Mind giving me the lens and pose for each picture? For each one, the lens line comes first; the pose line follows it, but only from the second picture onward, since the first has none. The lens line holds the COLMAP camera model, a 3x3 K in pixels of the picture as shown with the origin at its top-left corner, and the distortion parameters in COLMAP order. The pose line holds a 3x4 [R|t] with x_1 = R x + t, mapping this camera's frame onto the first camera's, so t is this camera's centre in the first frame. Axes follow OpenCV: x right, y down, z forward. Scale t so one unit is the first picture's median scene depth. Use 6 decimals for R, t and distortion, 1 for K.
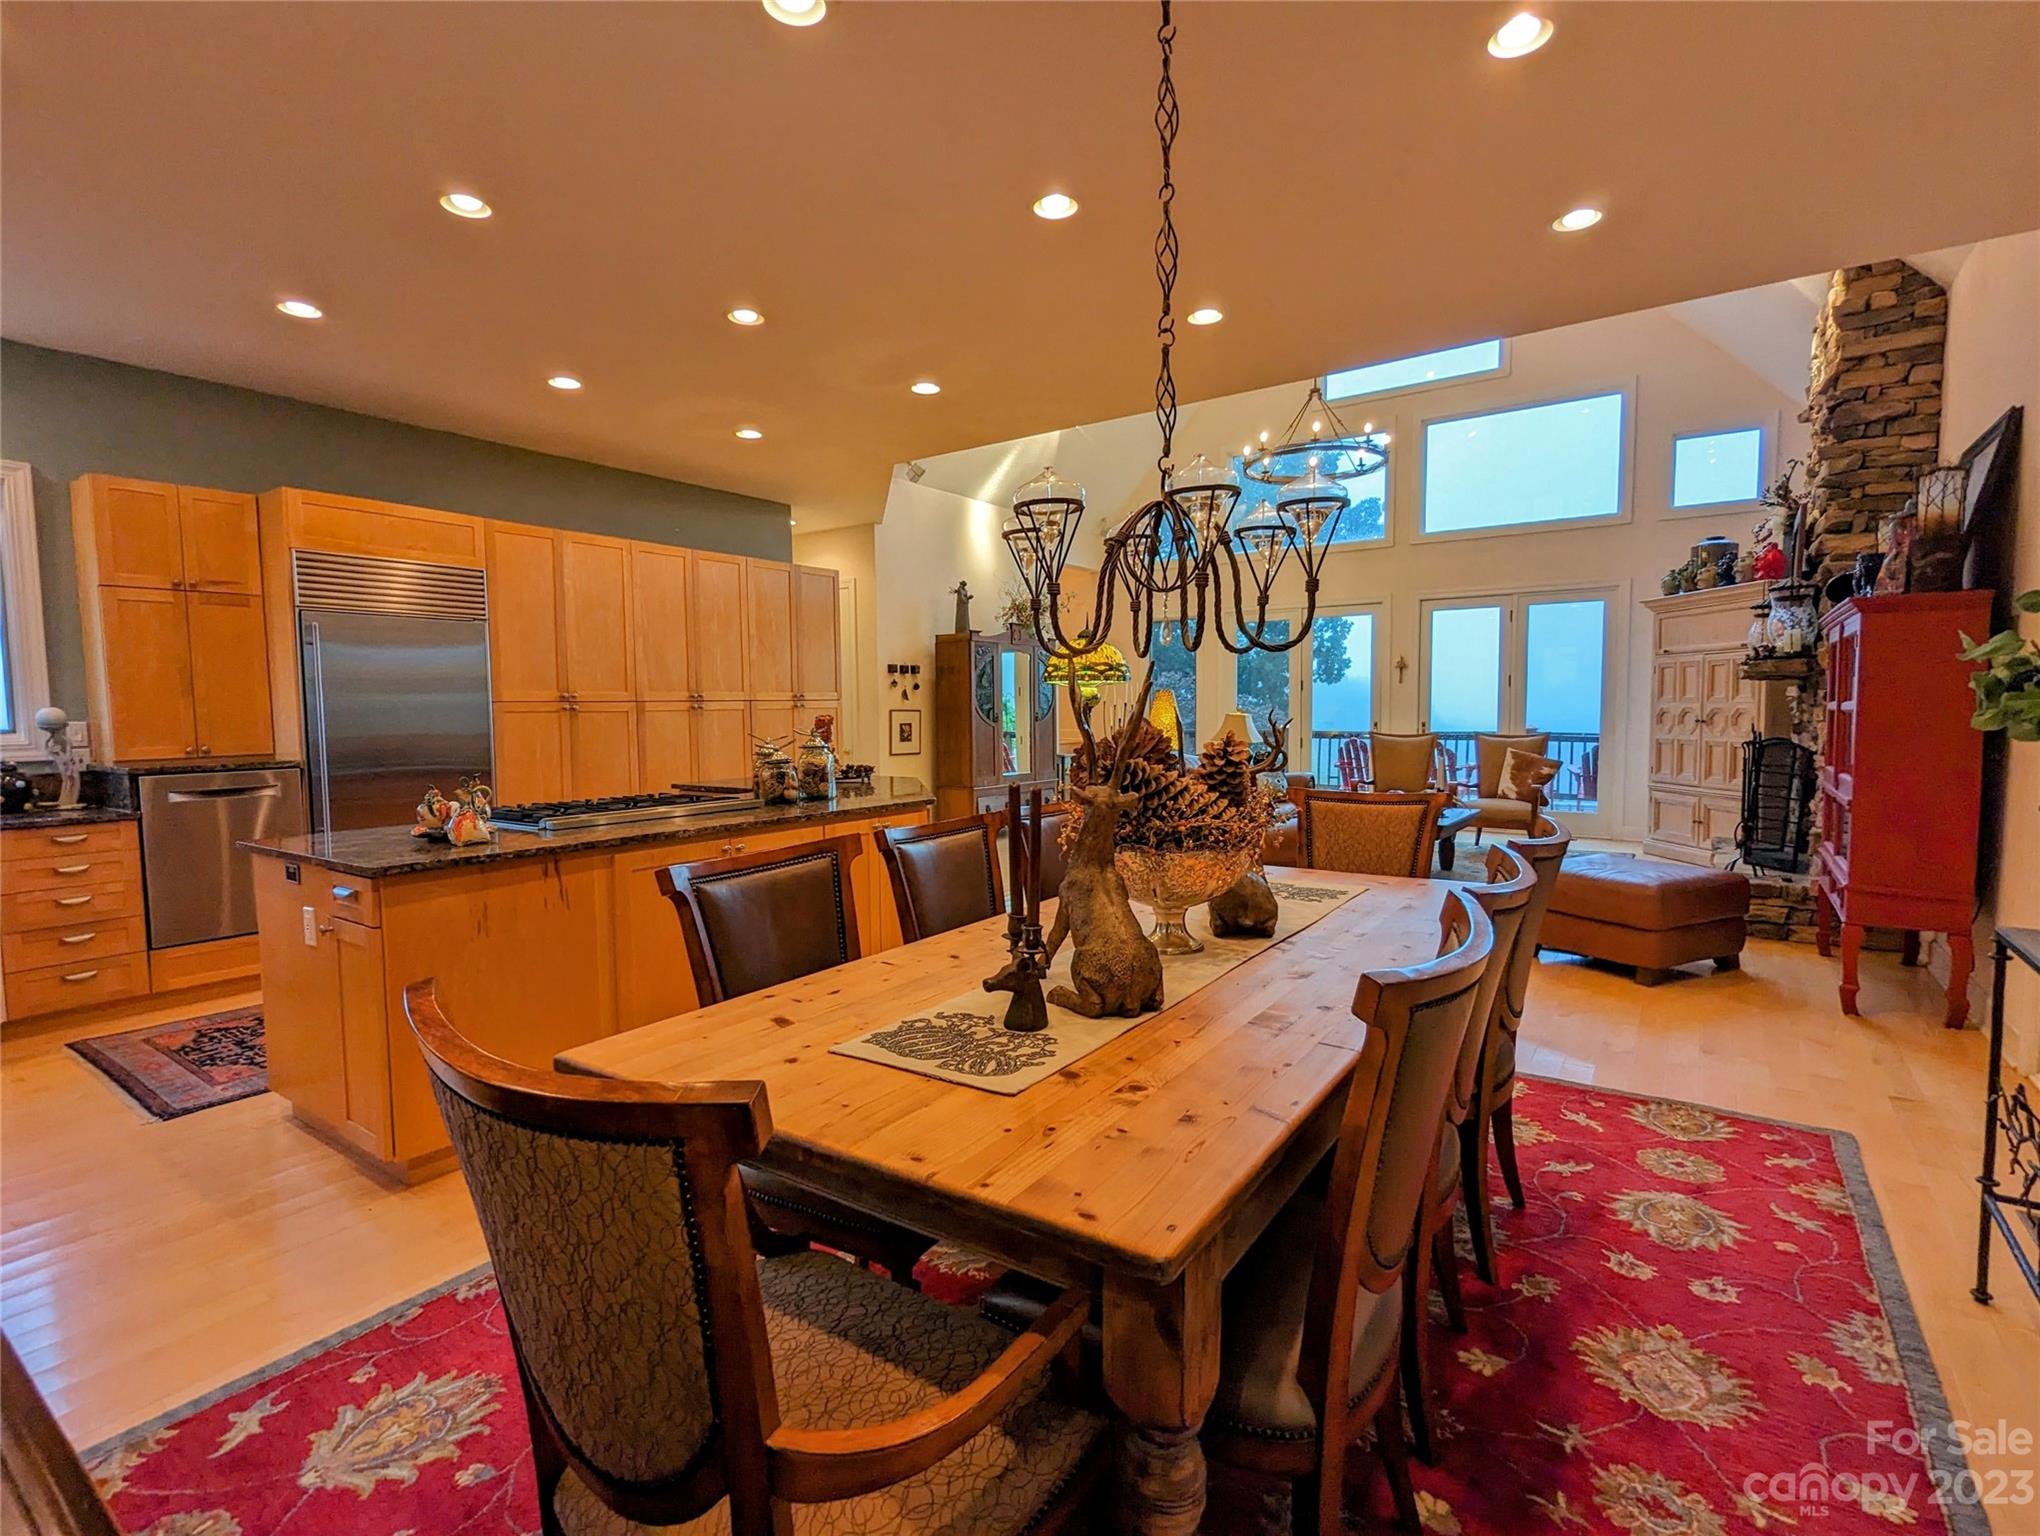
lens RADIAL K [[972.7, 0, 1010.7], [0, 972.7, 774.9], [0, 0, 1]] dist [-0.002695, 0.003500]
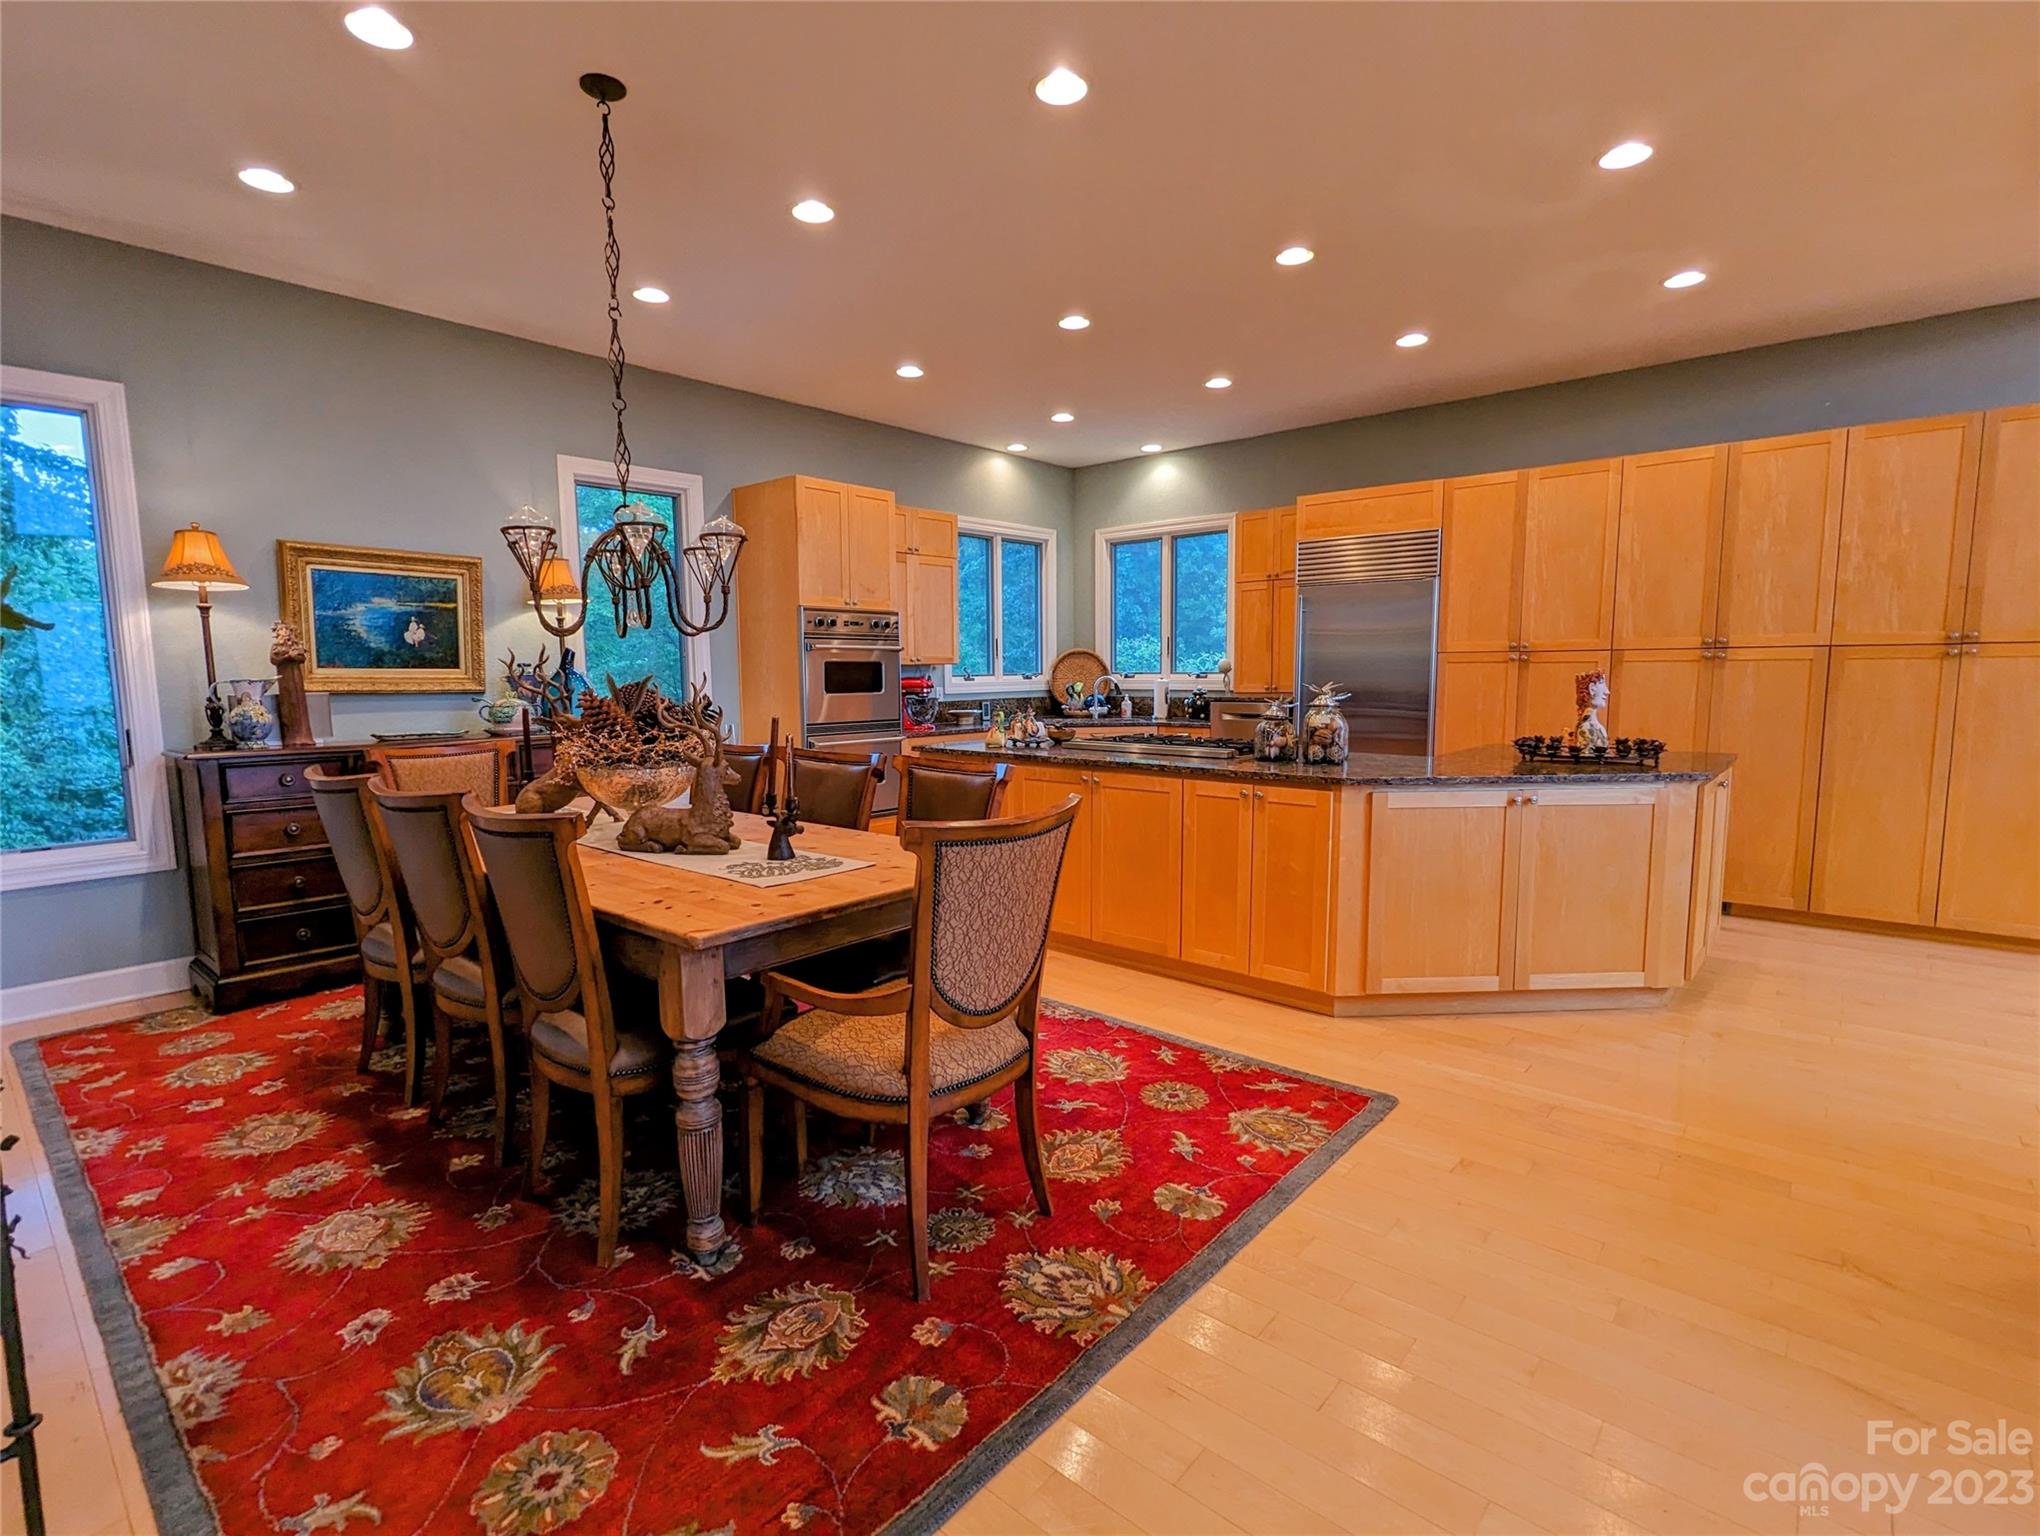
lens RADIAL K [[972.7, 0, 1015.3], [0, 972.7, 776.8], [0, 0, 1]] dist [-0.002695, 0.003500]
pose [[-0.101968, 0.122071, -0.987270, 0.593508], [-0.060412, 0.989851, 0.128629, -0.050448], [0.992952, 0.072759, -0.093558, 0.655213]]
